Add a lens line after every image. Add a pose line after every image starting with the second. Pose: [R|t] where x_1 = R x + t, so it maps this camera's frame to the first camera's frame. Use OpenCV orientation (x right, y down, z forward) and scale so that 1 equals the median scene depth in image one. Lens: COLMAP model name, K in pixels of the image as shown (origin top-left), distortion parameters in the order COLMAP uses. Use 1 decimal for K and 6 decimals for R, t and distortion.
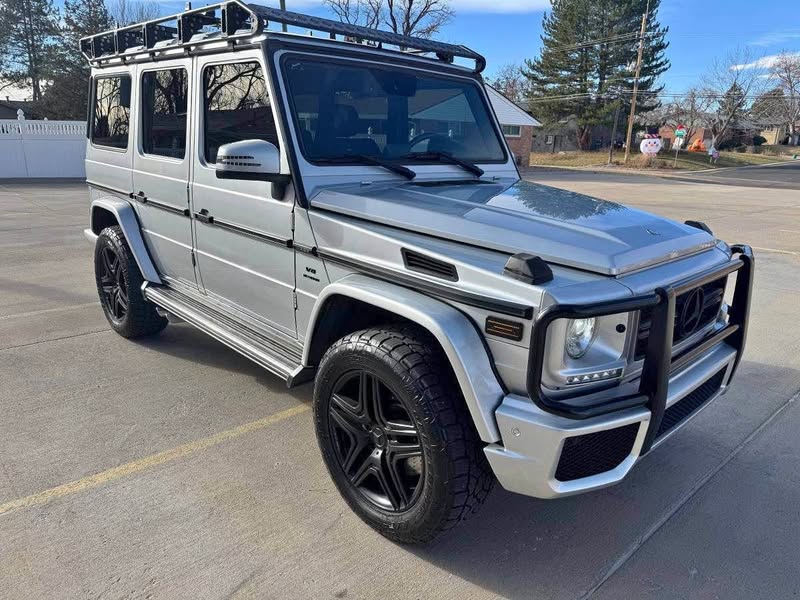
lens RADIAL K [[571.2, 0, 400.0], [0, 571.2, 300.0], [0, 0, 1]] dist [0.053435, -0.000432]
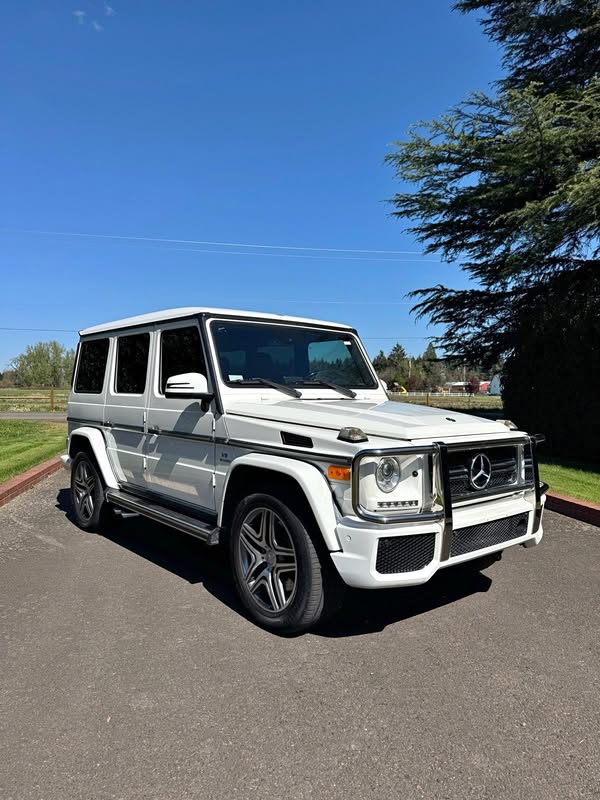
lens RADIAL K [[571.2, 0, 300.0], [0, 571.2, 400.0], [0, 0, 1]] dist [0.053435, -0.000432]
pose [[0.997887, -0.024640, -0.060120, 0.123783], [0.007968, 0.964727, -0.263133, 0.196192], [0.064483, 0.262098, 0.962885, -0.427354]]
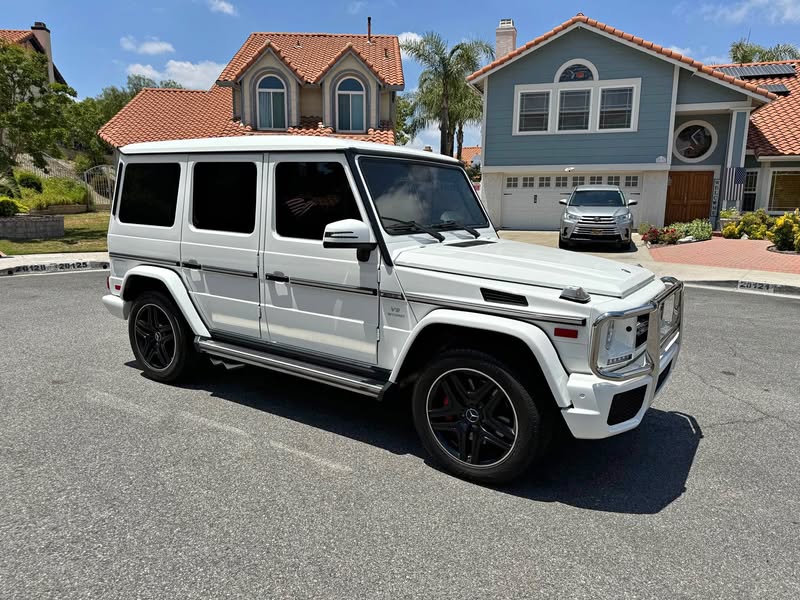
lens RADIAL K [[571.2, 0, 400.0], [0, 571.2, 300.0], [0, 0, 1]] dist [0.053435, -0.000432]
pose [[0.975654, -0.057267, 0.211706, -0.444260], [0.077247, 0.993179, -0.087338, 0.045331], [-0.205260, 0.101565, 0.973423, -0.347031]]
